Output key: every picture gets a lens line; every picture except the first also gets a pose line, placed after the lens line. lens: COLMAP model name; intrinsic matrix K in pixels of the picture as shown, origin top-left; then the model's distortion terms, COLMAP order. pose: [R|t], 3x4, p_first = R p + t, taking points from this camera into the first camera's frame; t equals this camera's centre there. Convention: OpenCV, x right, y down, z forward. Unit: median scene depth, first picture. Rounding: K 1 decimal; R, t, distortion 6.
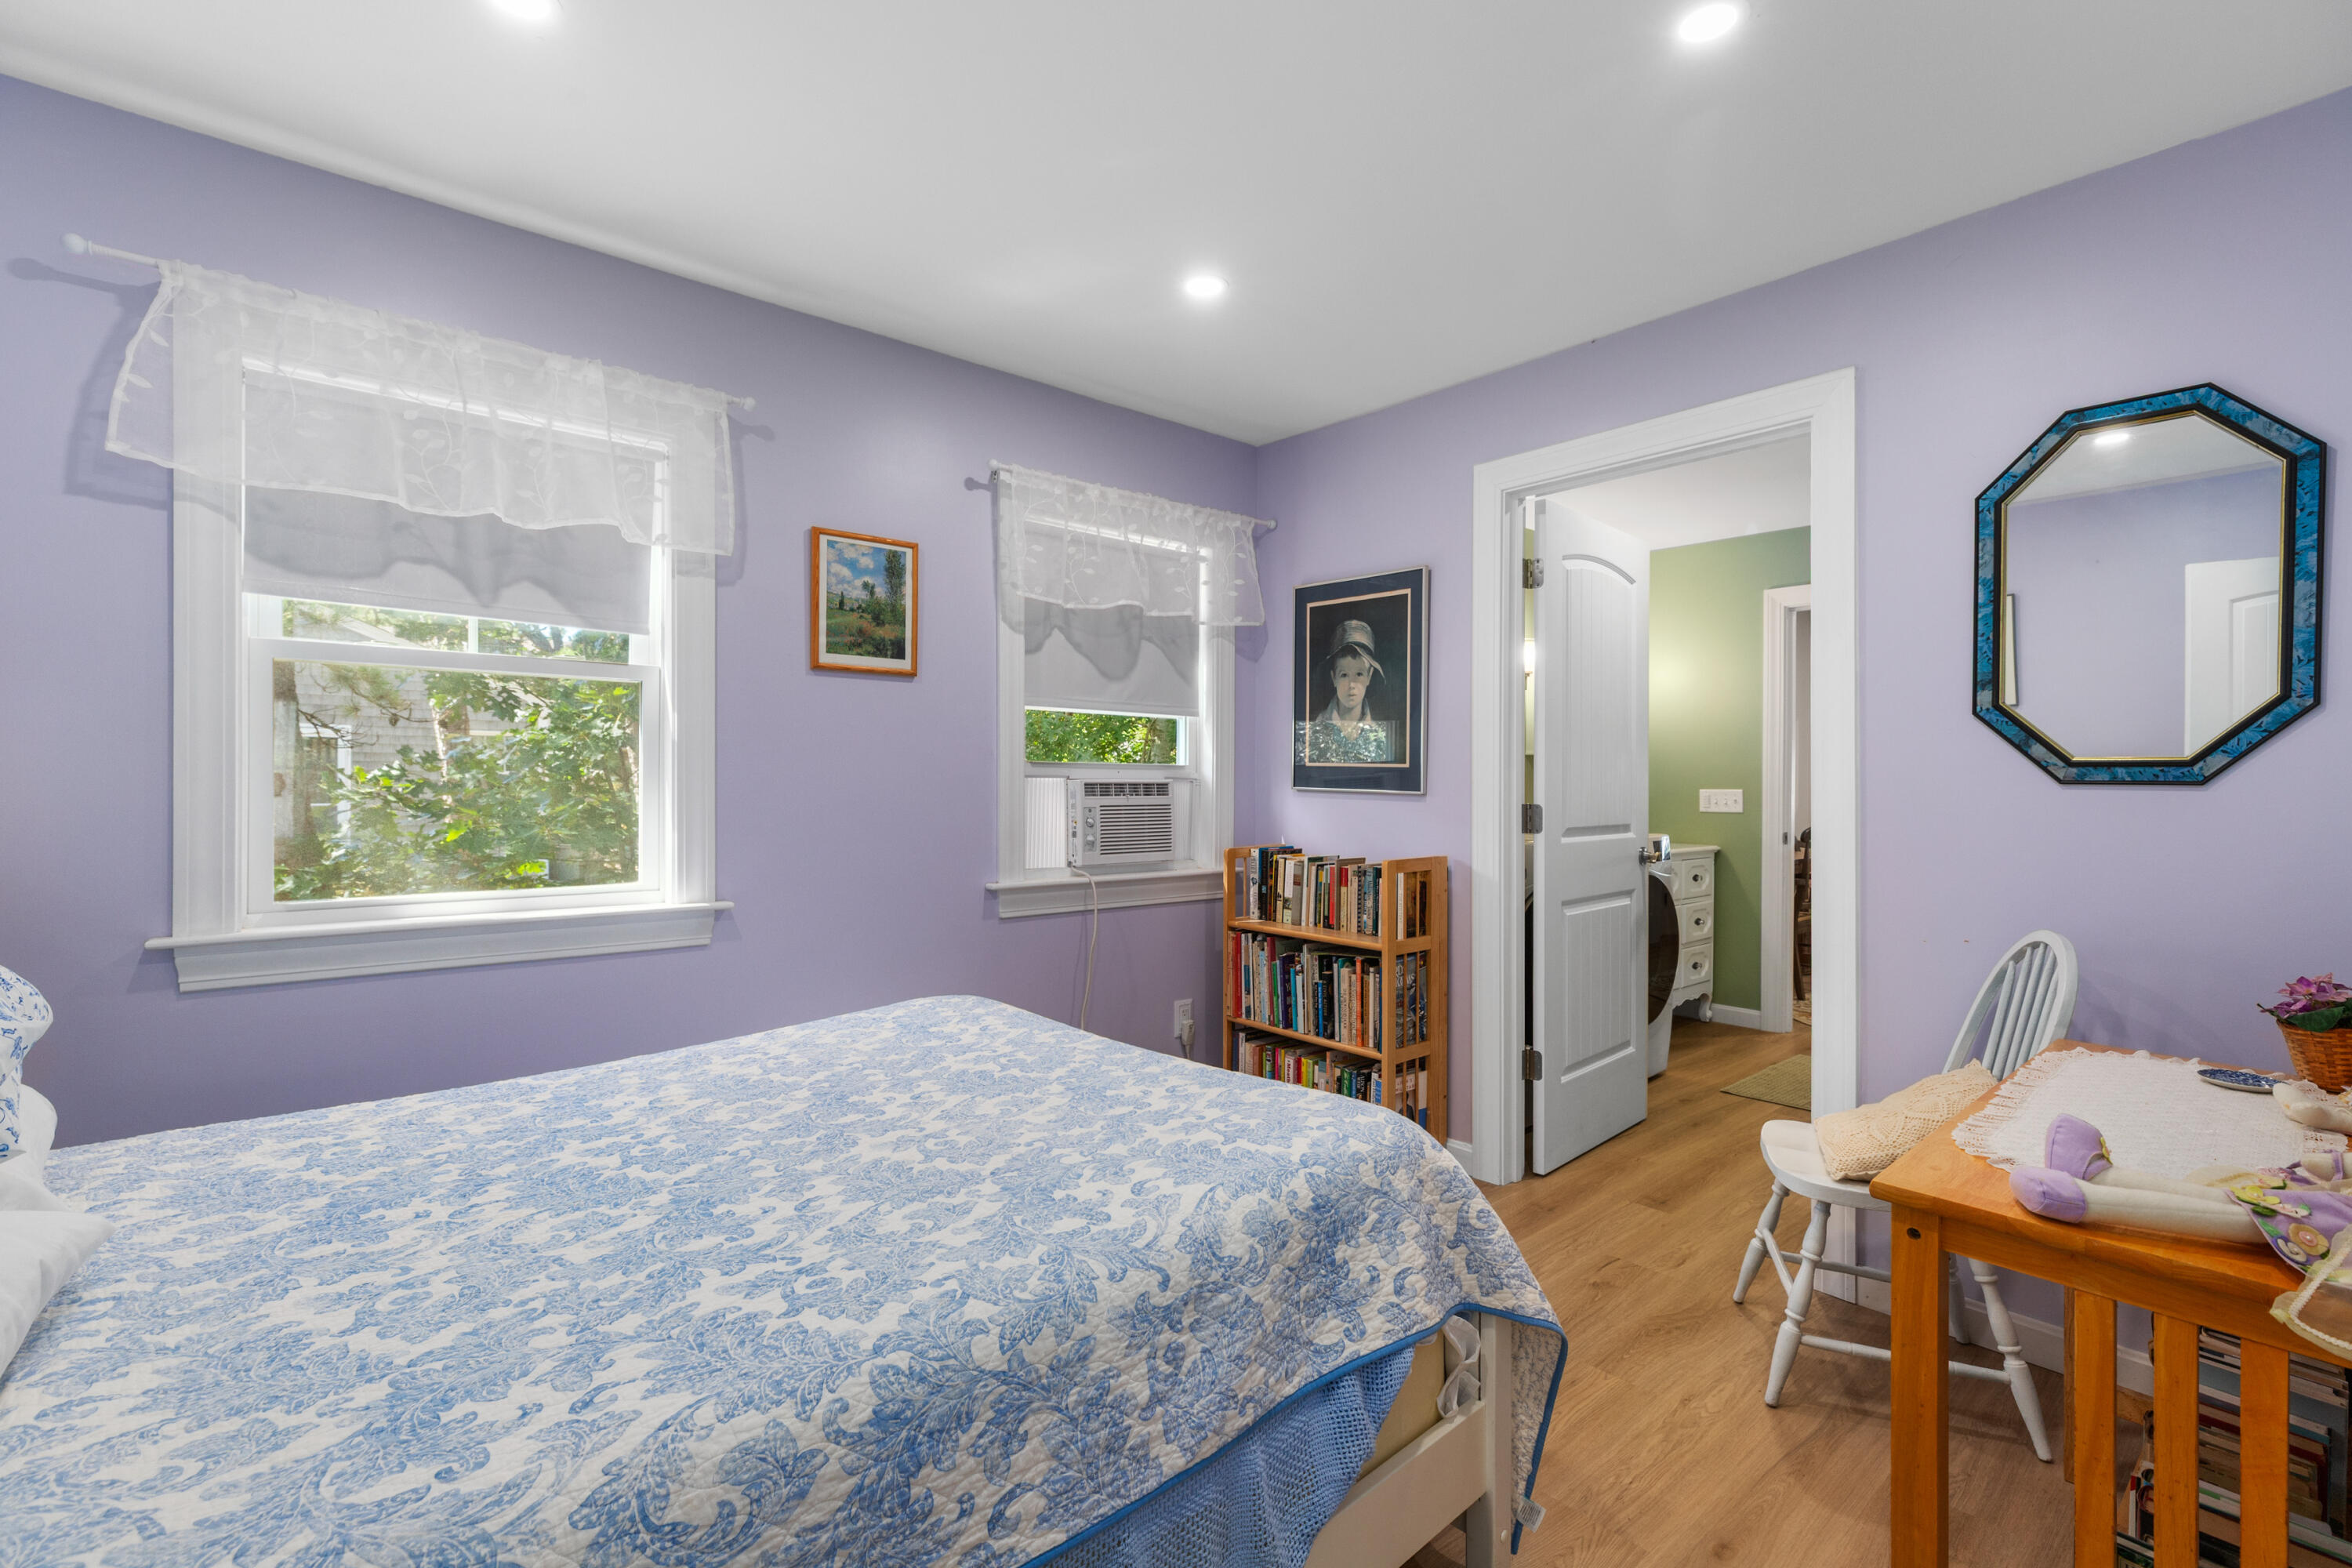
lens RADIAL K [[1062.8, 0, 1176.0], [0, 1062.8, 784.0], [0, 0, 1]] dist [0.001529, 0.000087]
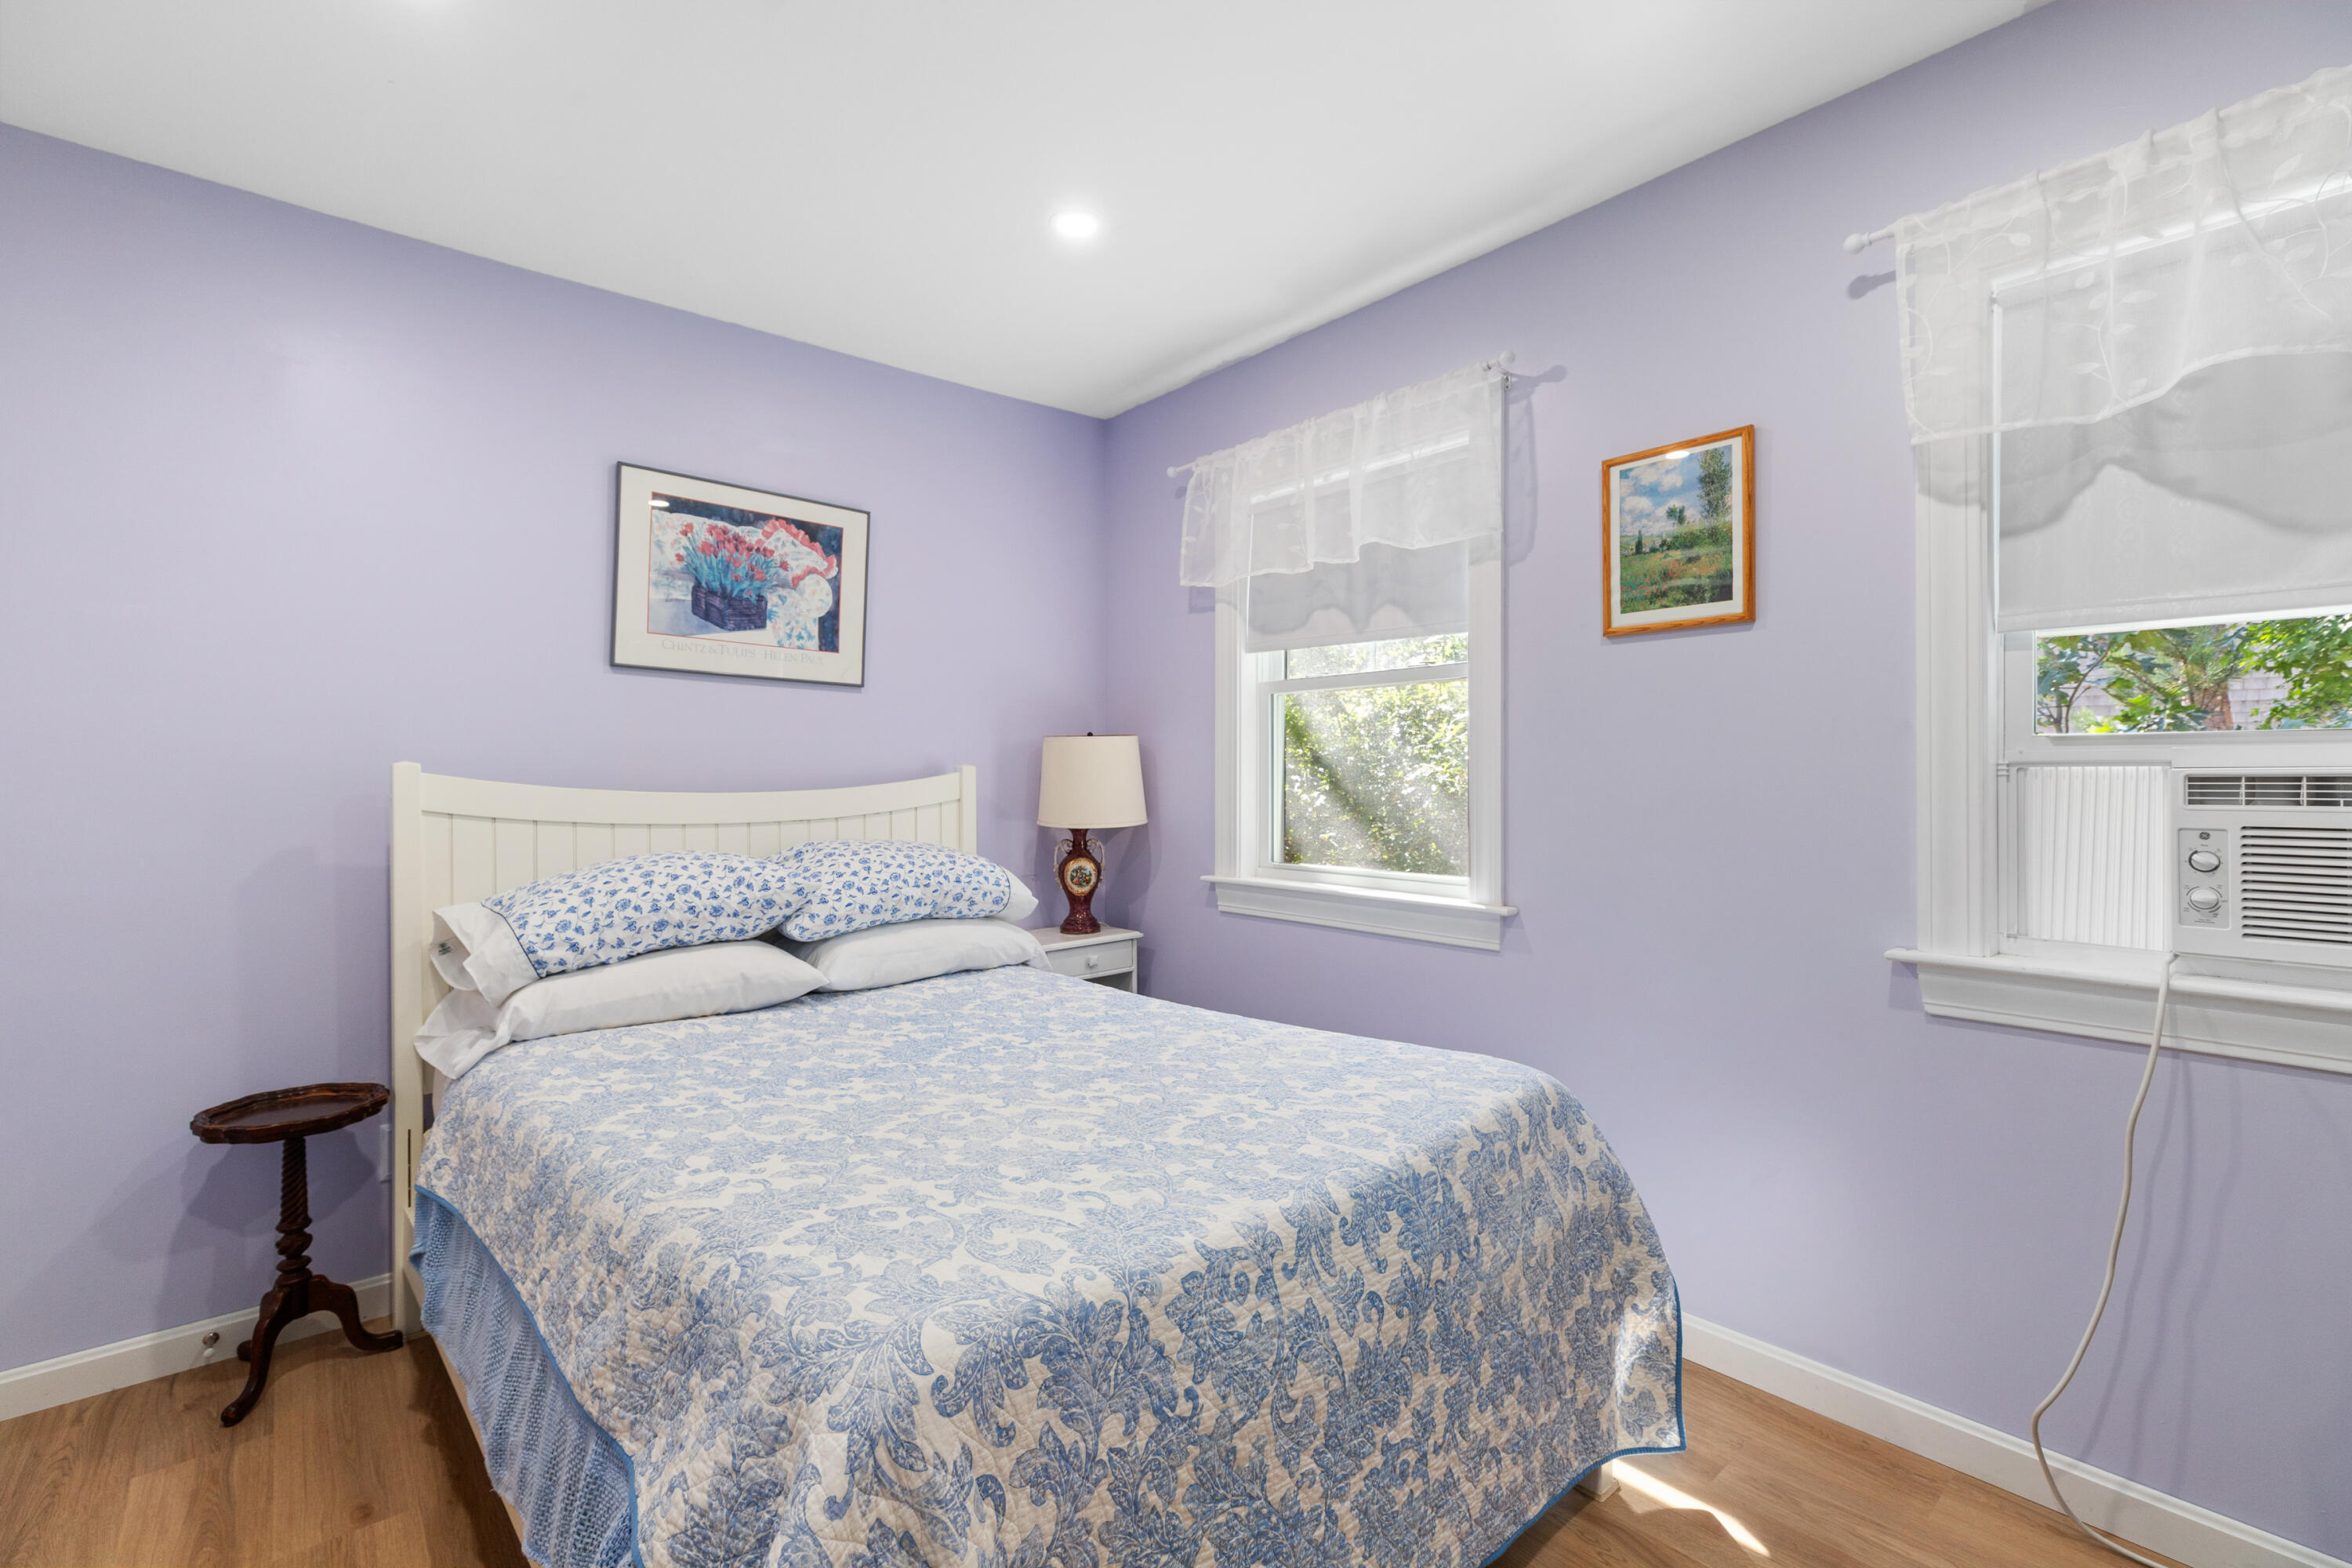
lens RADIAL K [[1048.1, 0, 1172.1], [0, 1048.1, 776.5], [0, 0, 1]] dist [0.004257, -0.000544]
pose [[-0.011855, -0.005702, -0.999913, 0.522683], [0.000669, 0.999983, -0.005710, 0.002391], [0.999930, -0.000737, -0.011851, 0.774746]]
